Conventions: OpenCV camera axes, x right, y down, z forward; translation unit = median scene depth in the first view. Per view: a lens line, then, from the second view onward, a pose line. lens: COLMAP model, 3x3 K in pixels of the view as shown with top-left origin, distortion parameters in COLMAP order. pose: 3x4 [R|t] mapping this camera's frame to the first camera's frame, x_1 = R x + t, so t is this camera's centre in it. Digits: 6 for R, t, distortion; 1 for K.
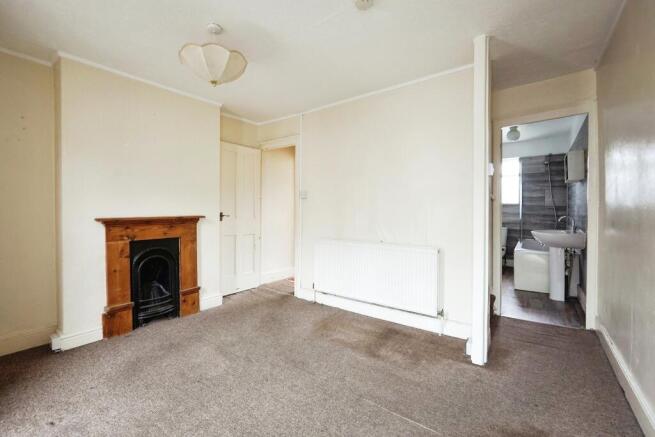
lens RADIAL K [[283.4, 0, 327.5], [0, 283.4, 218.5], [0, 0, 1]] dist [-0.000187, 0.005289]
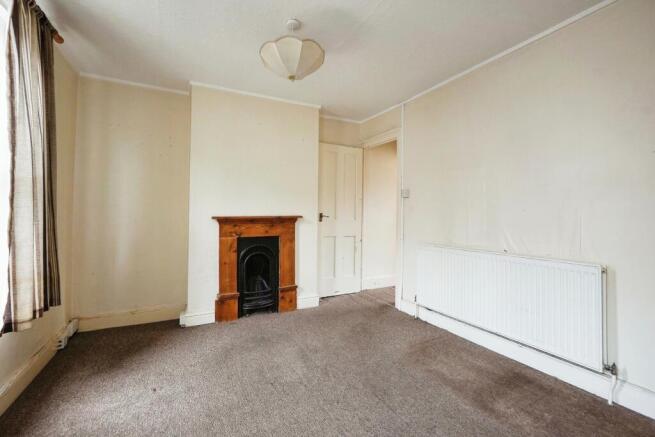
lens RADIAL K [[281.9, 0, 328.0], [0, 281.9, 213.0], [0, 0, 1]] dist [-0.001089, 0.004461]
pose [[0.904774, 0.000090, -0.425892, 0.092701], [-0.015610, 0.999335, -0.032952, 0.013240], [0.425606, 0.036462, 0.904174, 0.133099]]
